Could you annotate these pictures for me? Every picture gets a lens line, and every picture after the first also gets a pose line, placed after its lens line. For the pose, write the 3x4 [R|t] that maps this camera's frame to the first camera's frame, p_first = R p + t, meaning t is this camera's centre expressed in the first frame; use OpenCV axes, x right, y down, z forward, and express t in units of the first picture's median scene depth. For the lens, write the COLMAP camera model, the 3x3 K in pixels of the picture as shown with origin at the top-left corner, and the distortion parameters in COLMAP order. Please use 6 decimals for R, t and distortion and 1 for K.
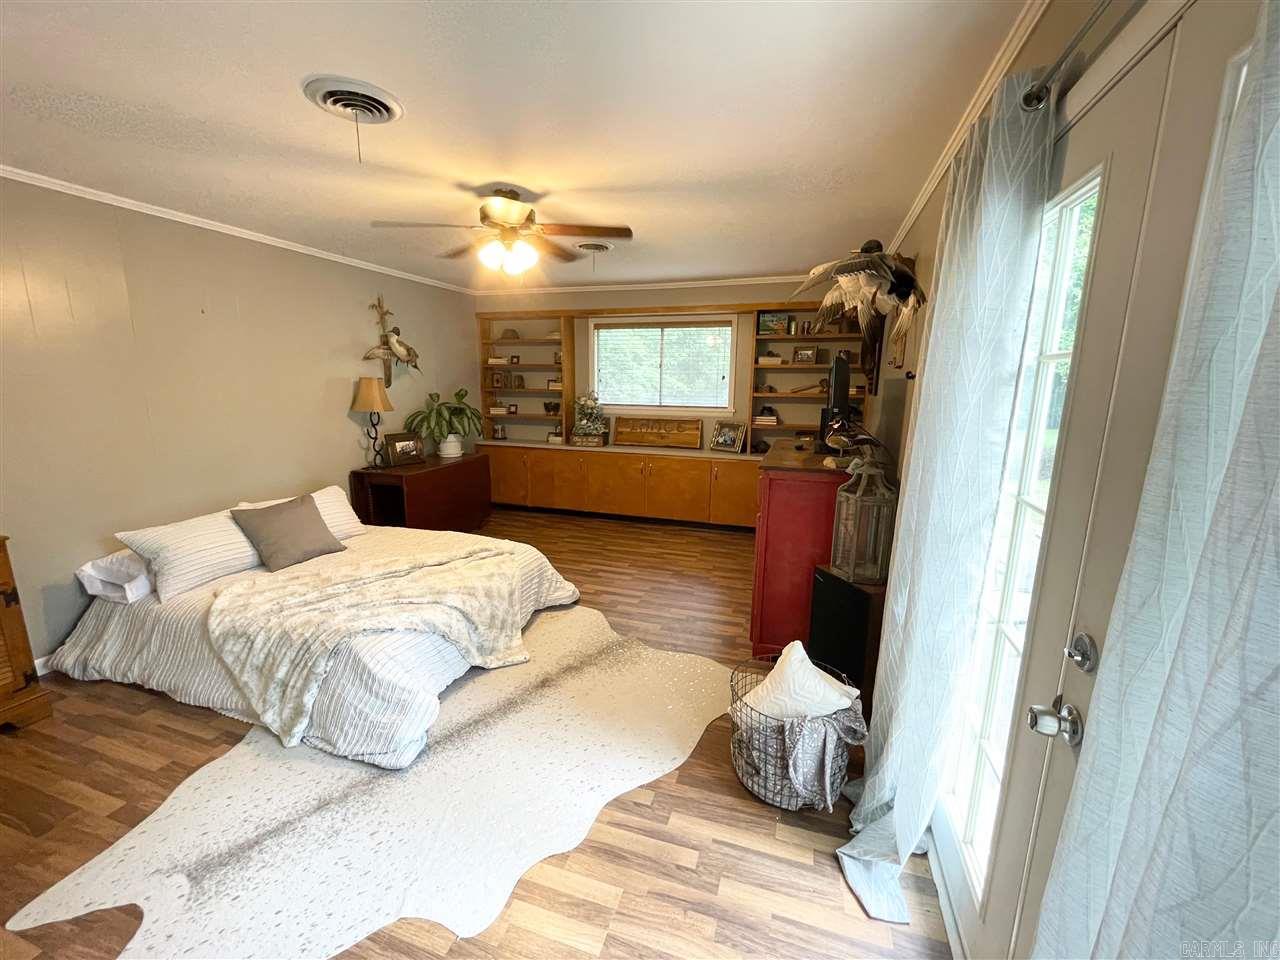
lens RADIAL K [[520.1, 0, 640.8], [0, 520.1, 483.5], [0, 0, 1]] dist [-0.000966, -0.000038]
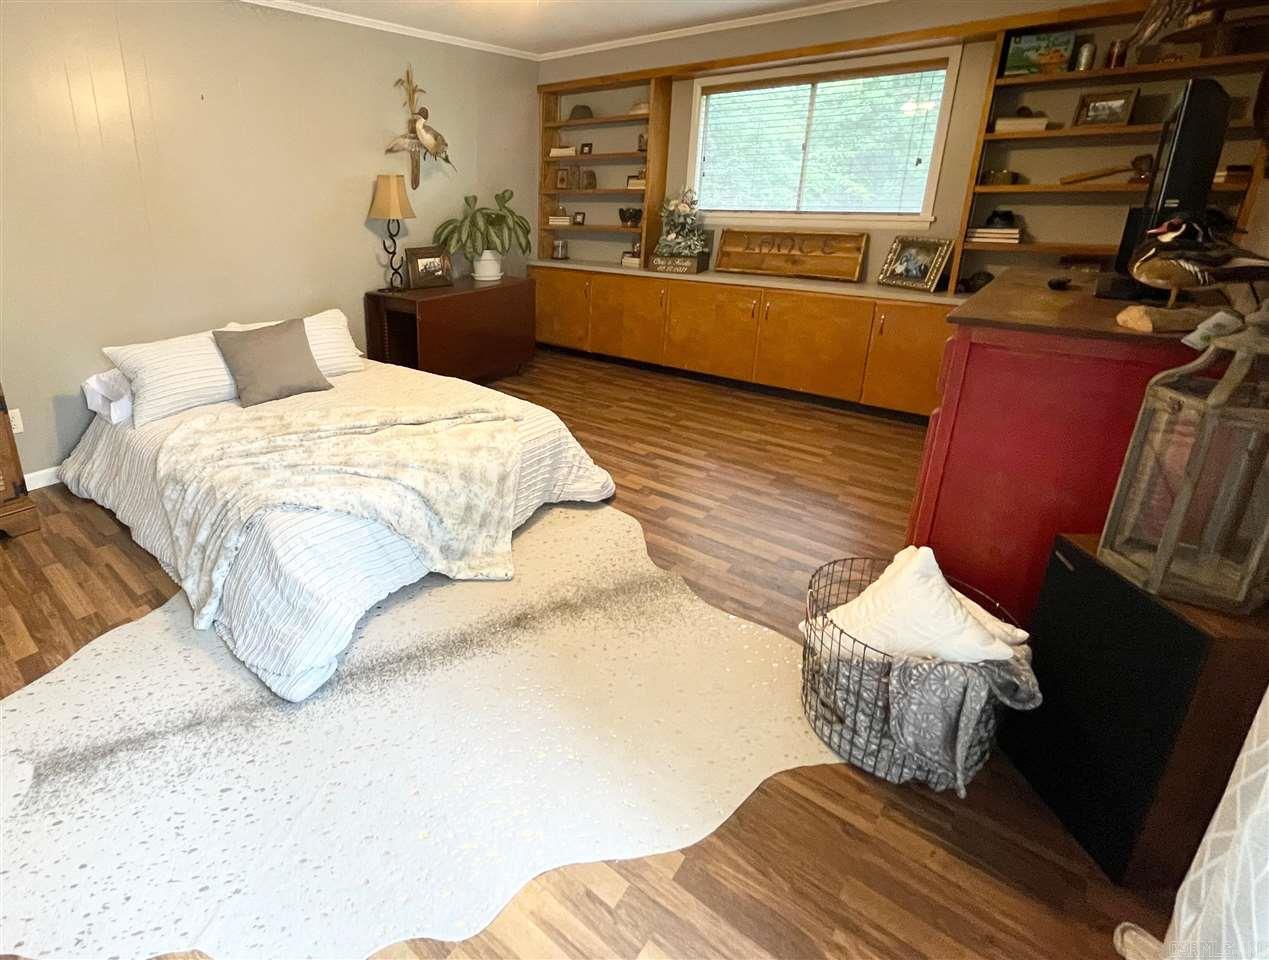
lens RADIAL K [[509.5, 0, 616.6], [0, 509.5, 367.4], [0, 0, 1]] dist [-0.001795, 0.000345]
pose [[0.905764, 0.102251, -0.411261, 0.145088], [-0.061964, 0.991980, 0.110165, -0.019321], [0.419227, -0.074300, 0.904836, 0.420105]]
